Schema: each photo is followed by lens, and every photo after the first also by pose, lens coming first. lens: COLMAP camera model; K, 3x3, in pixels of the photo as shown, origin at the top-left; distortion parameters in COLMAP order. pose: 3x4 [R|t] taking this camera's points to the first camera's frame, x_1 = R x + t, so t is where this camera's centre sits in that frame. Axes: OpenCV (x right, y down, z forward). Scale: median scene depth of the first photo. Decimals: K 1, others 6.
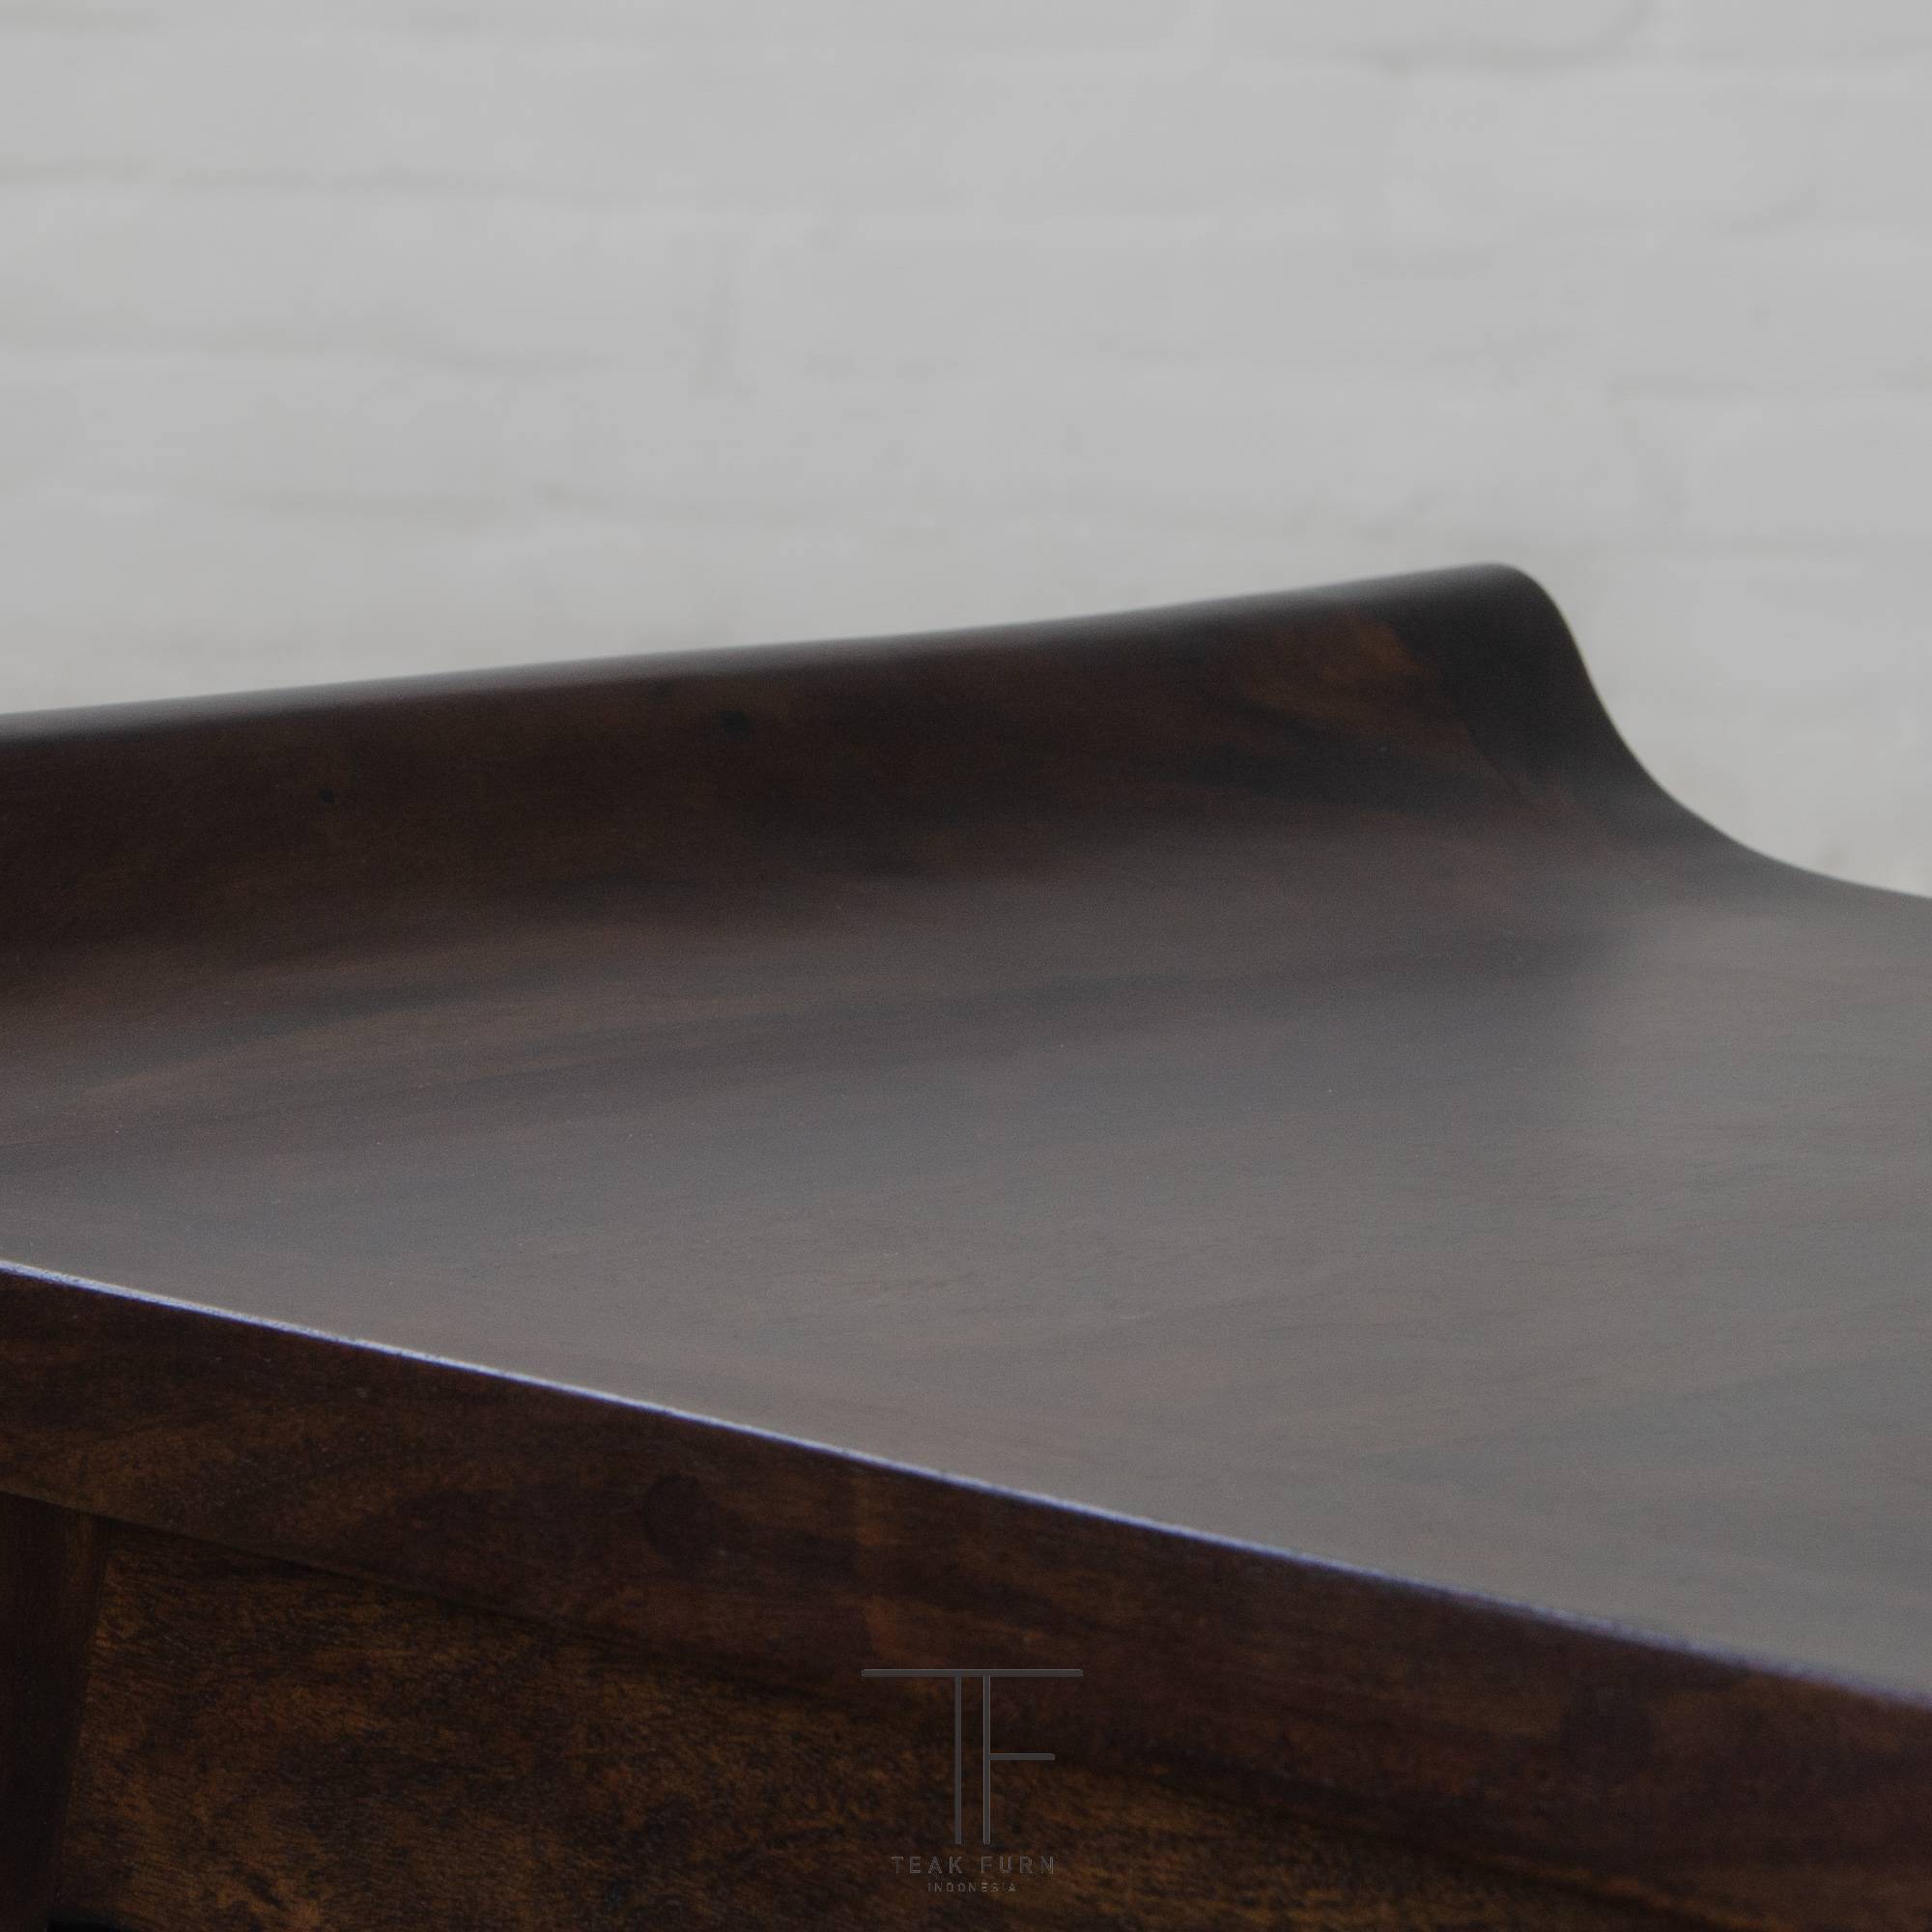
lens RADIAL K [[5923.3, 0, 966.2], [0, 5923.3, 963.8], [0, 0, 1]] dist [-0.006922, 0.000000]
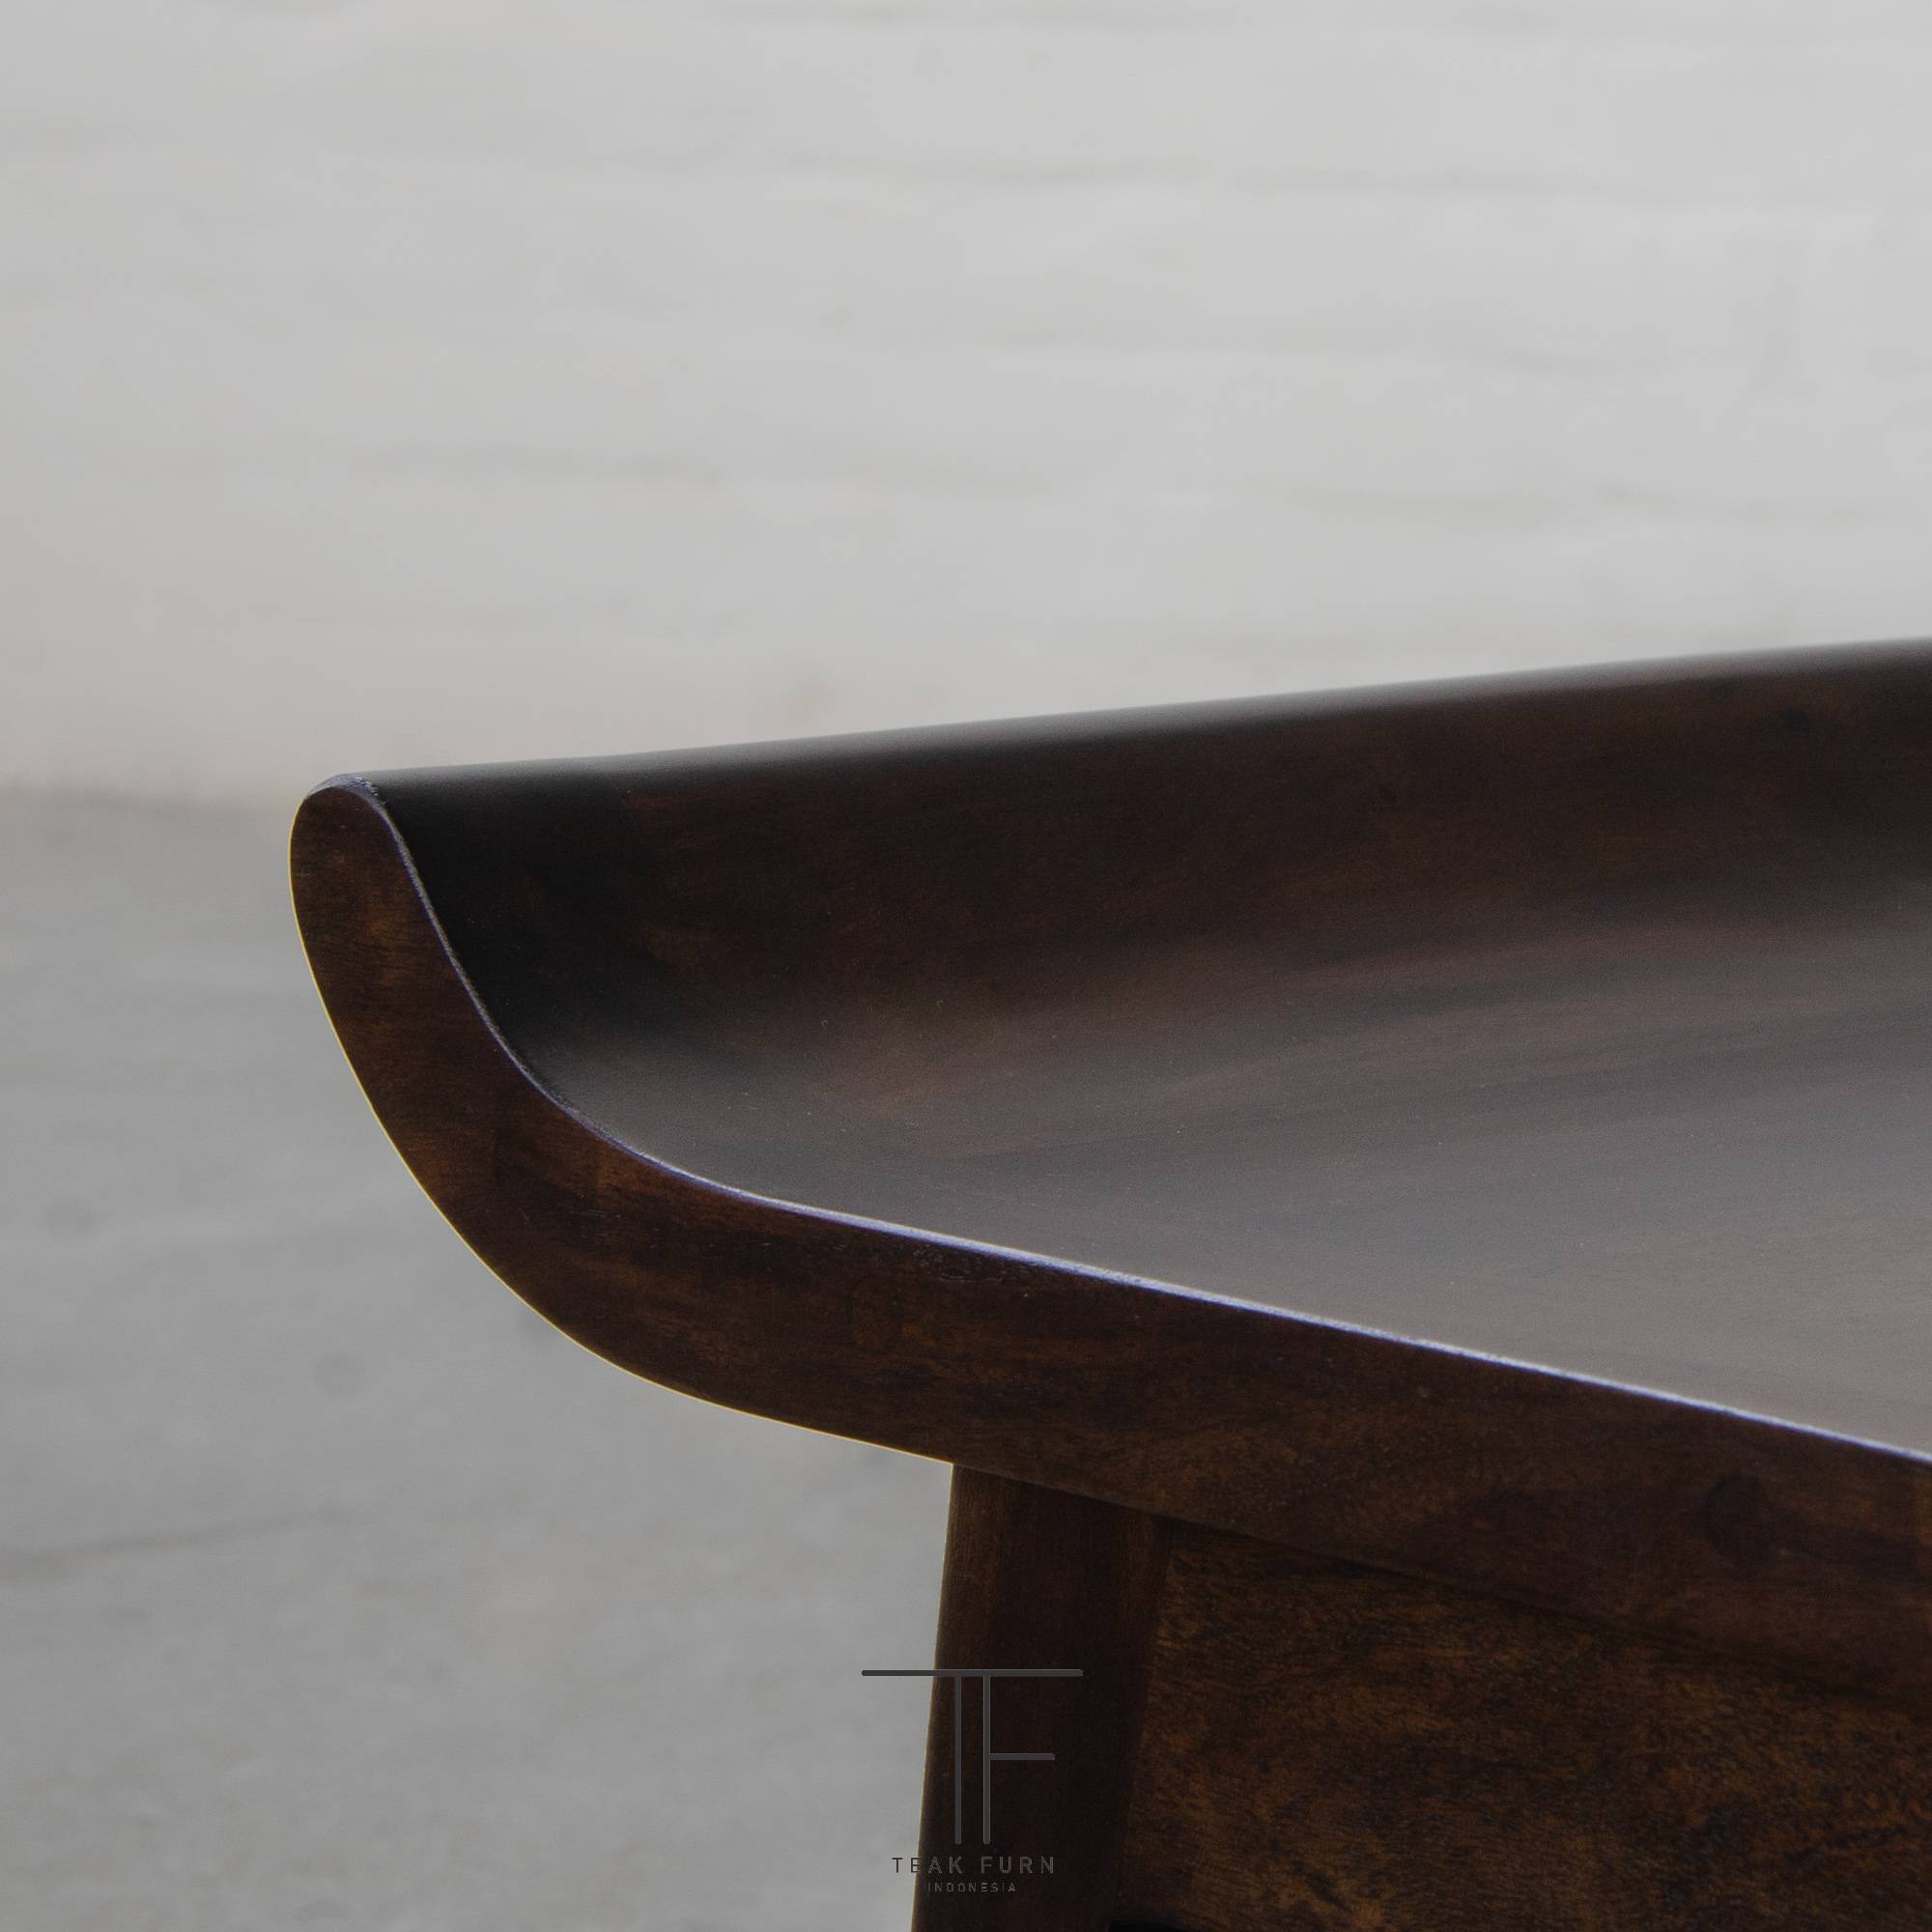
lens RADIAL K [[5923.3, 0, 965.8], [0, 5923.3, 968.2], [0, 0, 1]] dist [-0.006922, 0.000000]
pose [[1.000000, 0.000216, -0.000249, -0.179068], [-0.000216, 1.000000, 0.000722, 0.000054], [0.000249, -0.000722, 1.000000, 0.000031]]
